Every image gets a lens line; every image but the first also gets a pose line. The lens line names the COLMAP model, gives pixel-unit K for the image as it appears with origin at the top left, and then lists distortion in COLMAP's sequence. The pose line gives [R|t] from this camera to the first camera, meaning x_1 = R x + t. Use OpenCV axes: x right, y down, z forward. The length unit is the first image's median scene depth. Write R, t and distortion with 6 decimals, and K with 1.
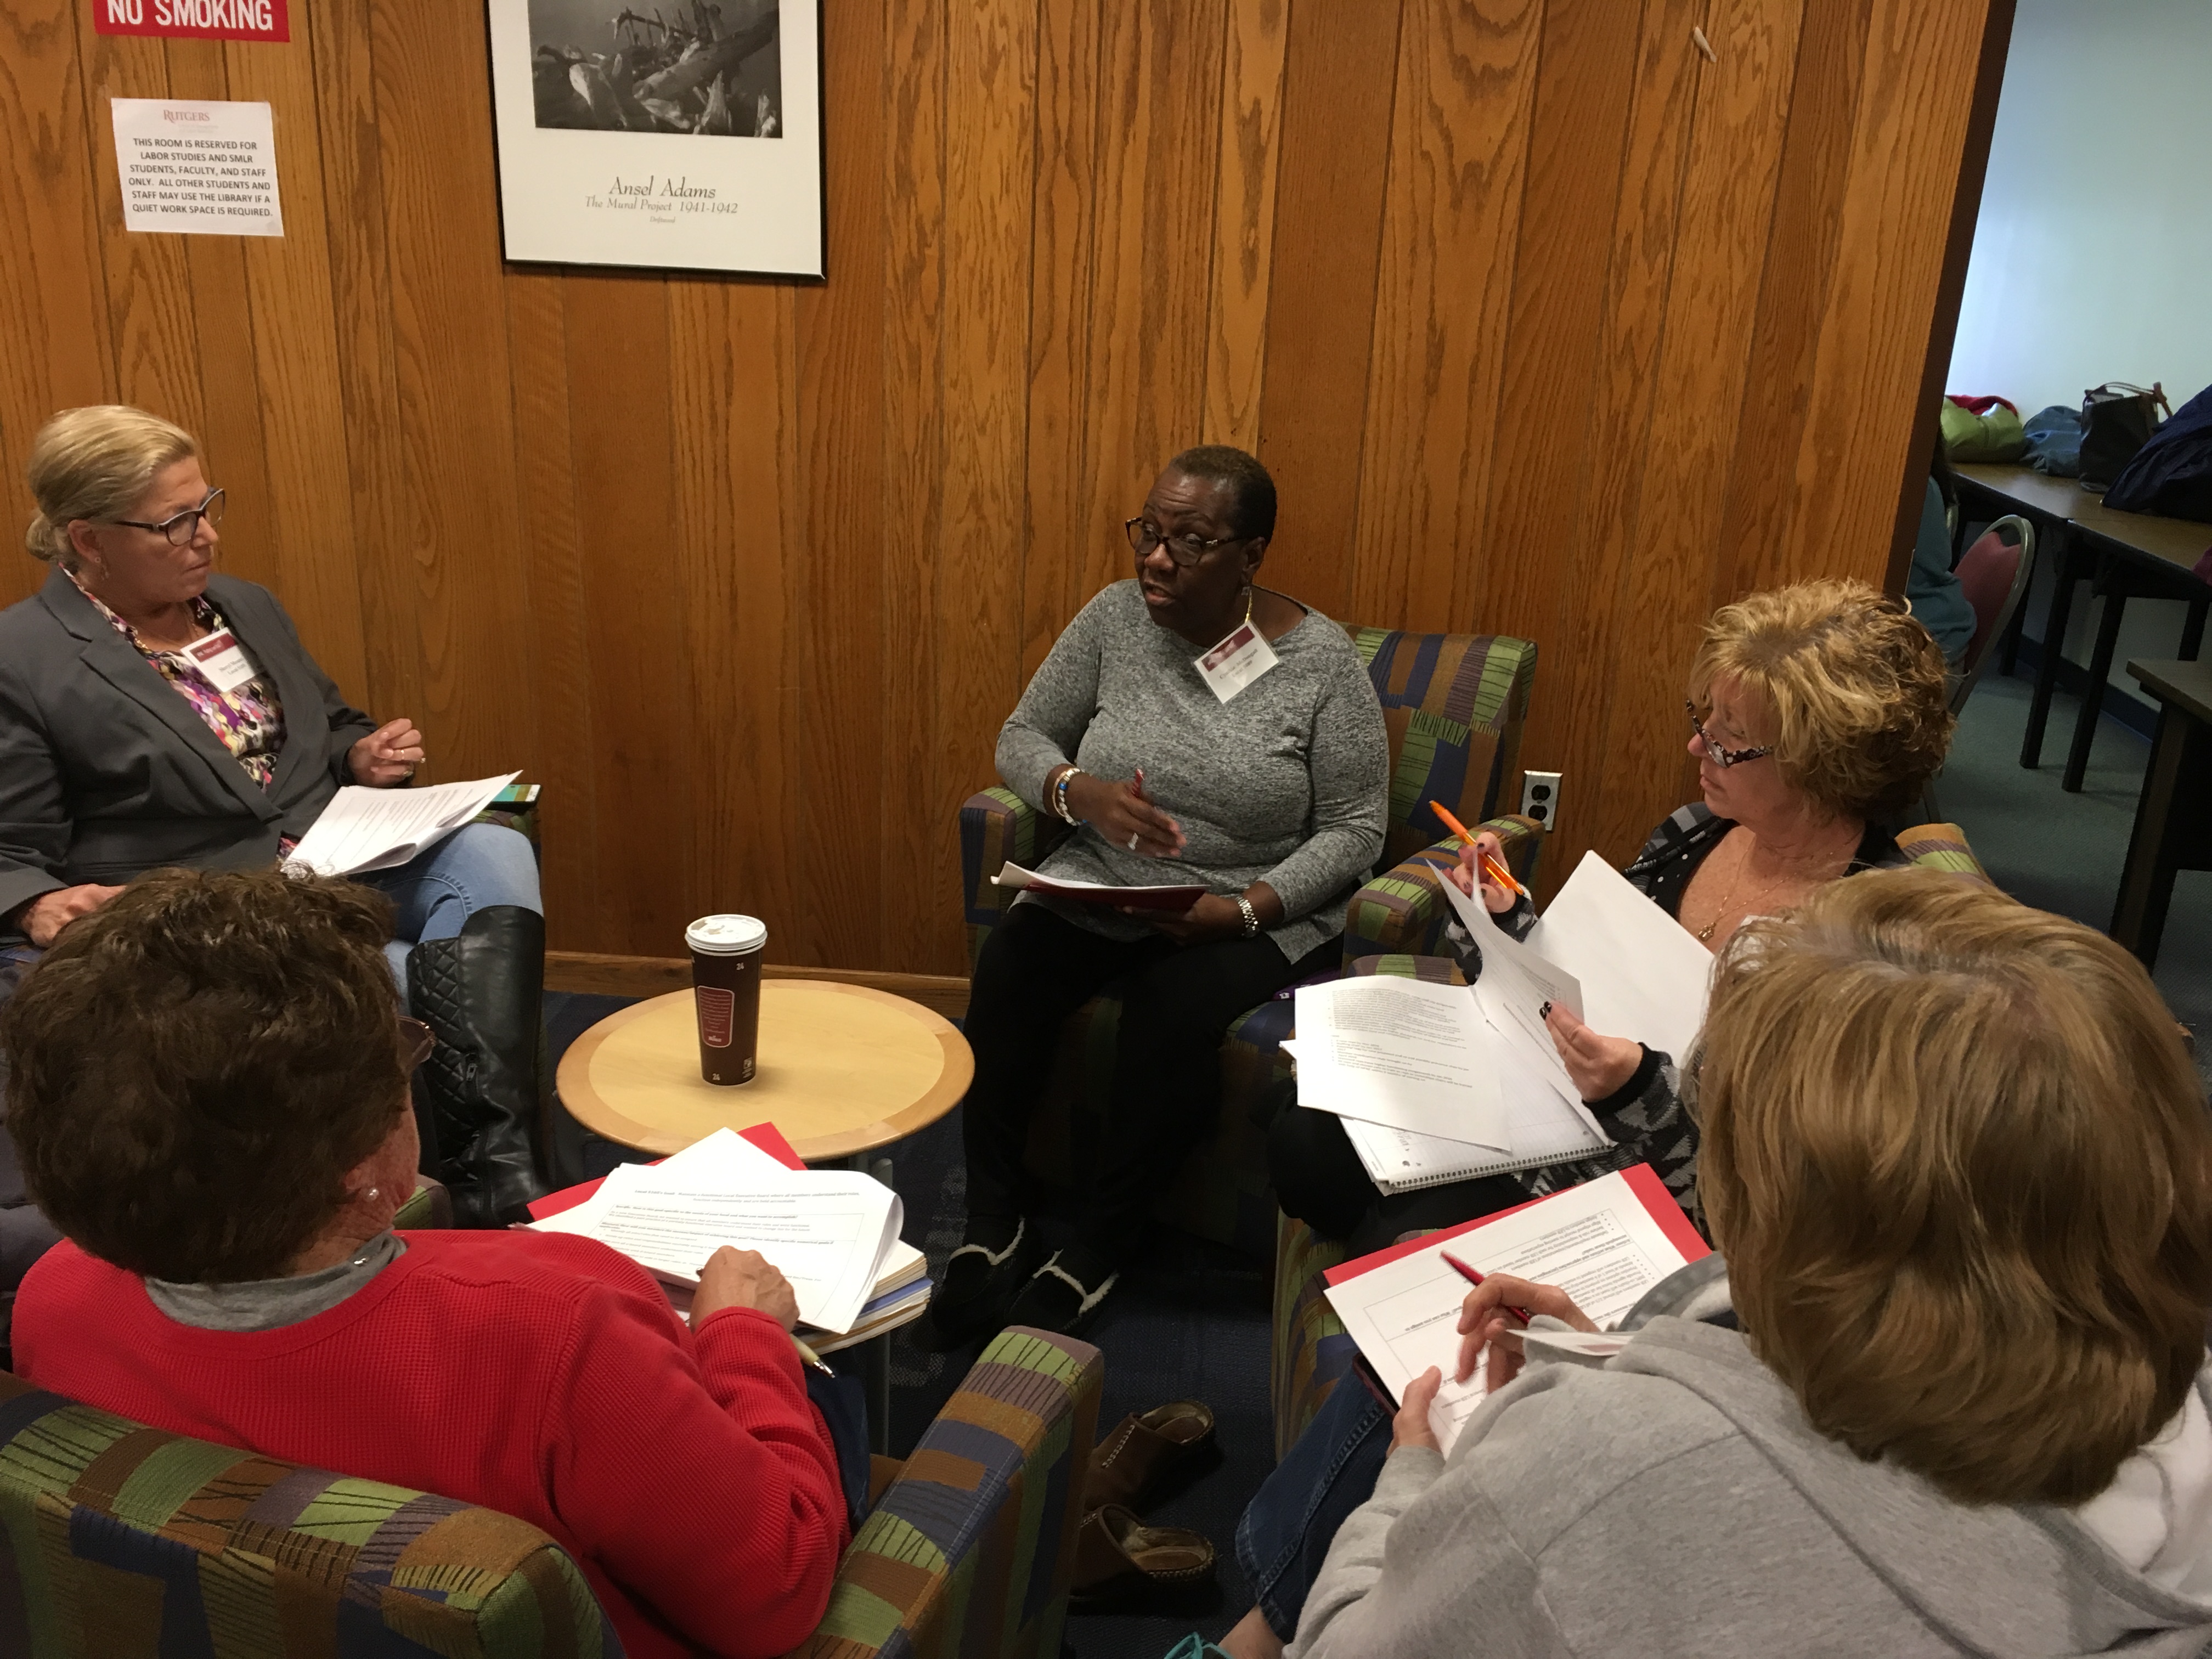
lens RADIAL K [[1840.0, 0, 1106.0], [0, 1840.0, 829.5], [0, 0, 1]] dist [0.102164, -0.133761]
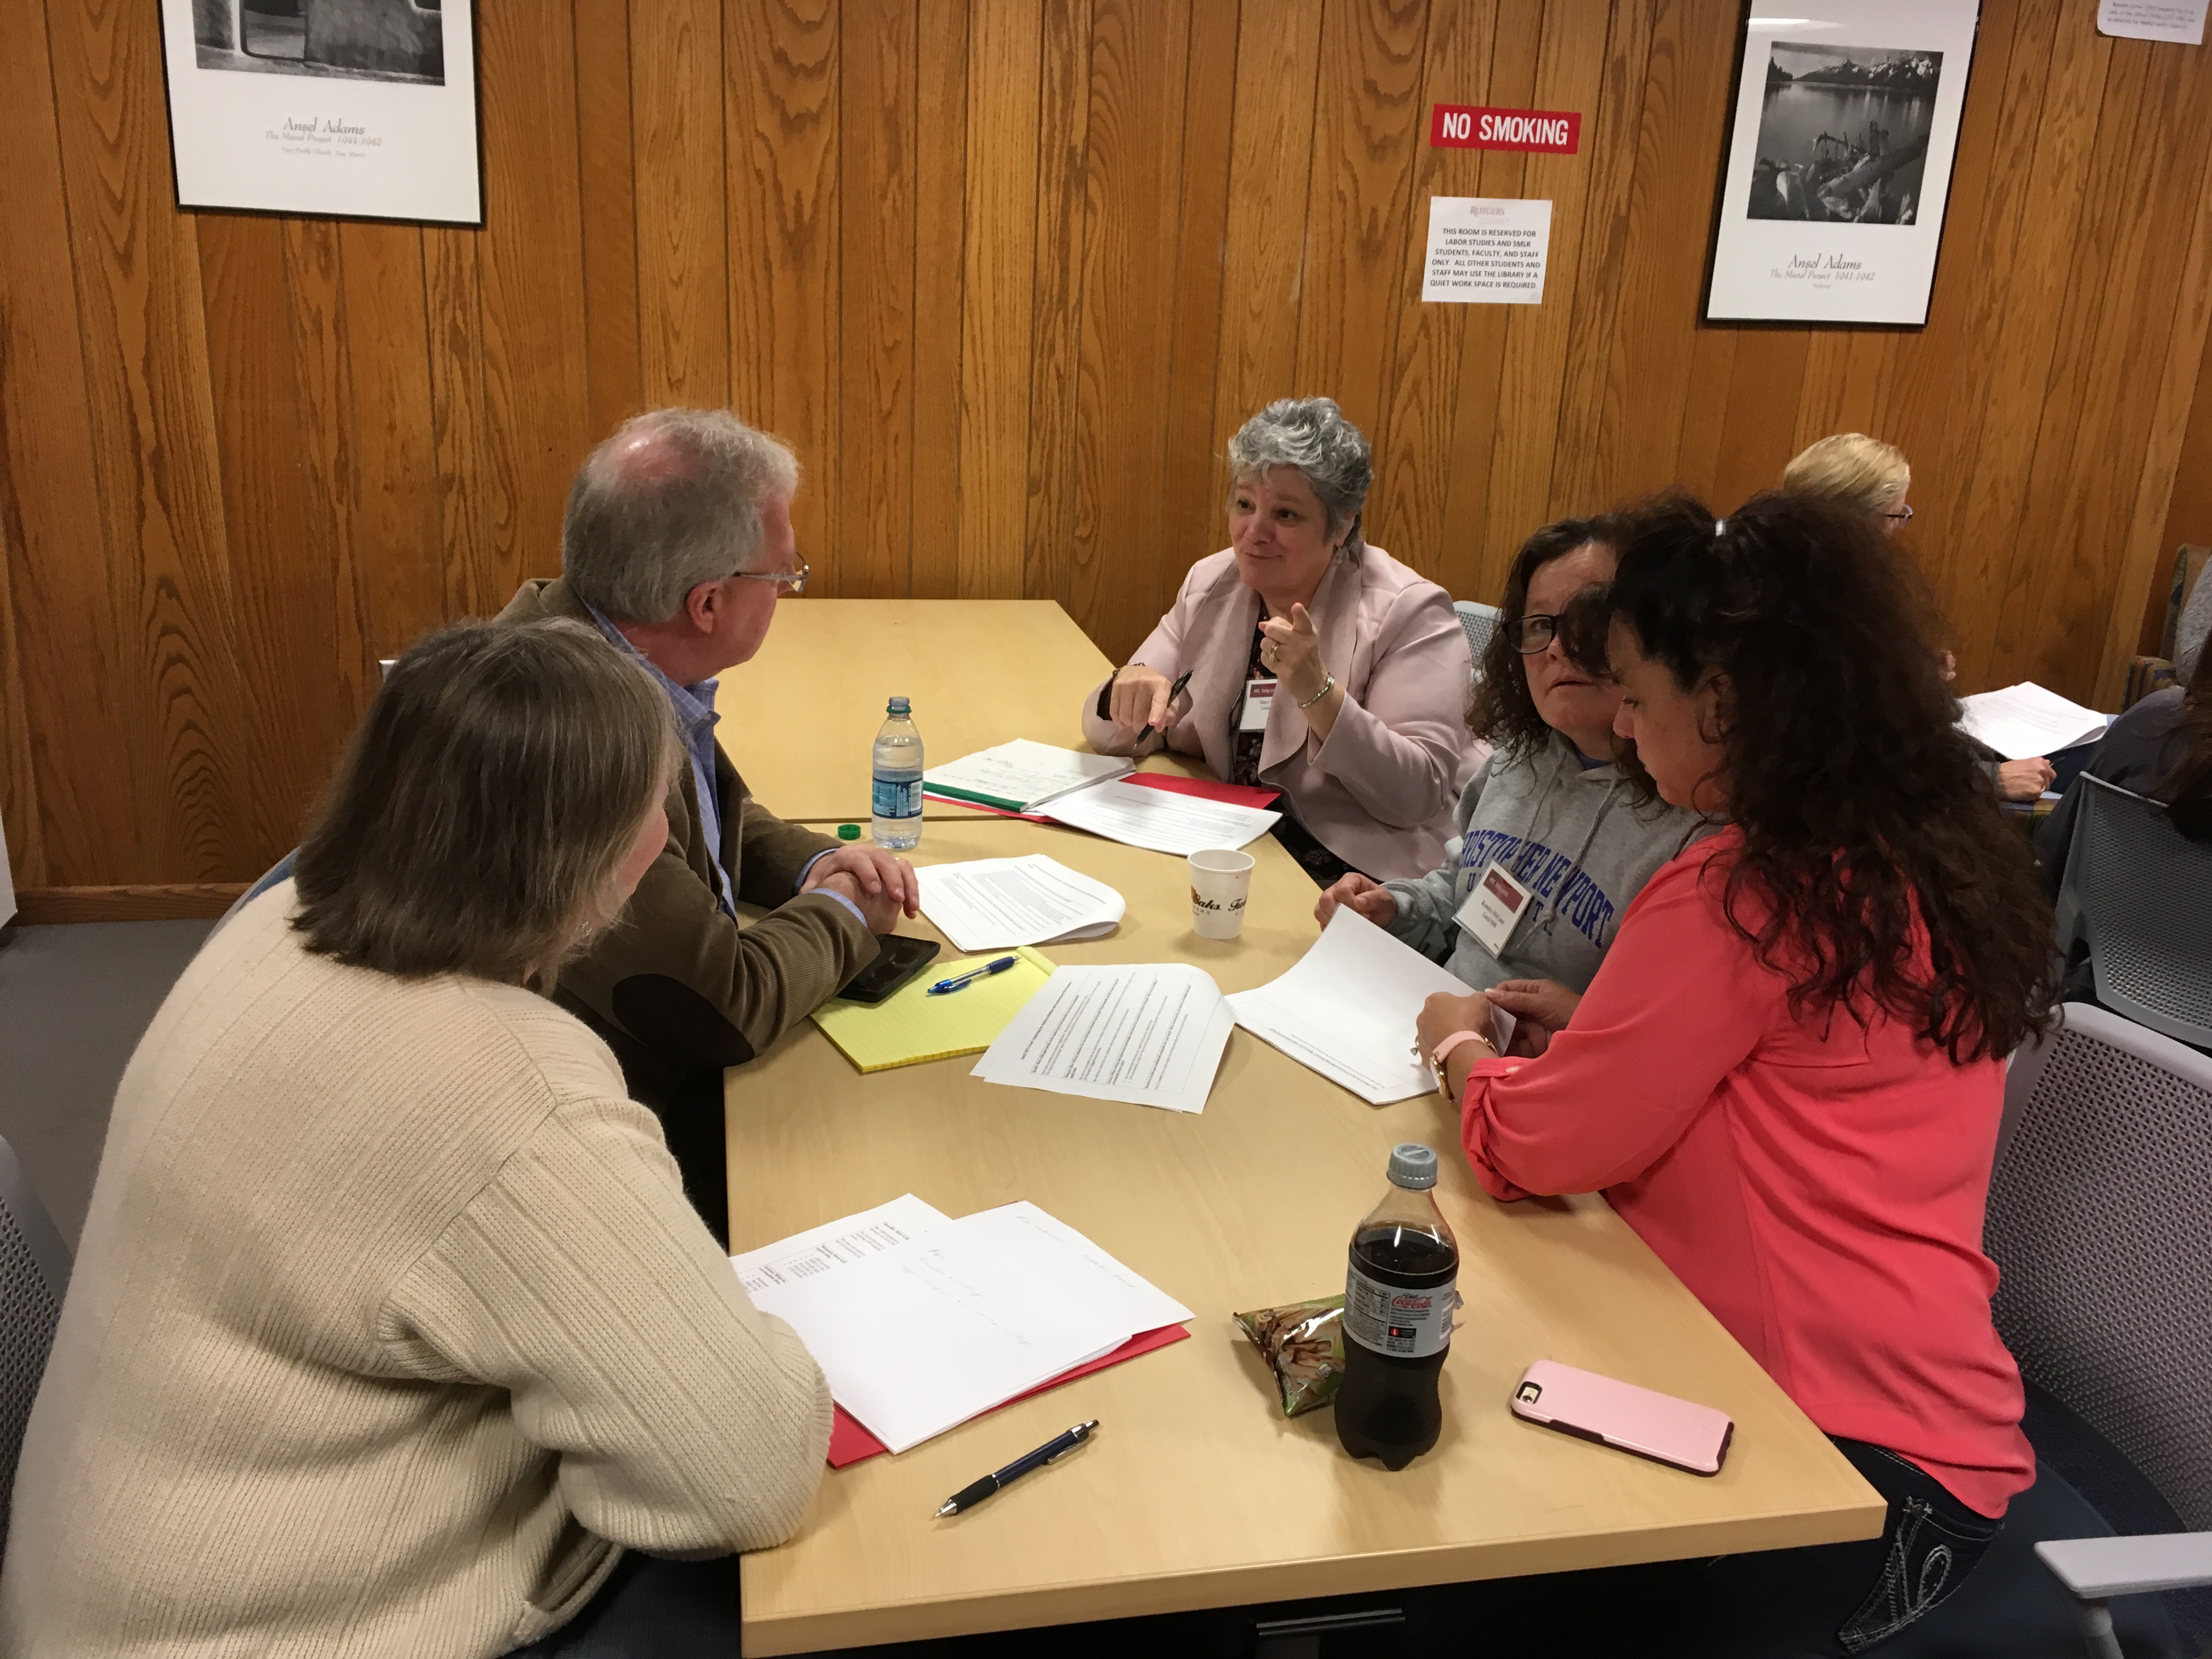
lens RADIAL K [[1840.0, 0, 1106.0], [0, 1840.0, 829.5], [0, 0, 1]] dist [0.102164, -0.133761]
pose [[0.964818, -0.074997, 0.251994, -1.094162], [0.077479, 0.996994, 0.000073, 0.021020], [-0.251242, 0.019454, 0.967729, -0.158438]]
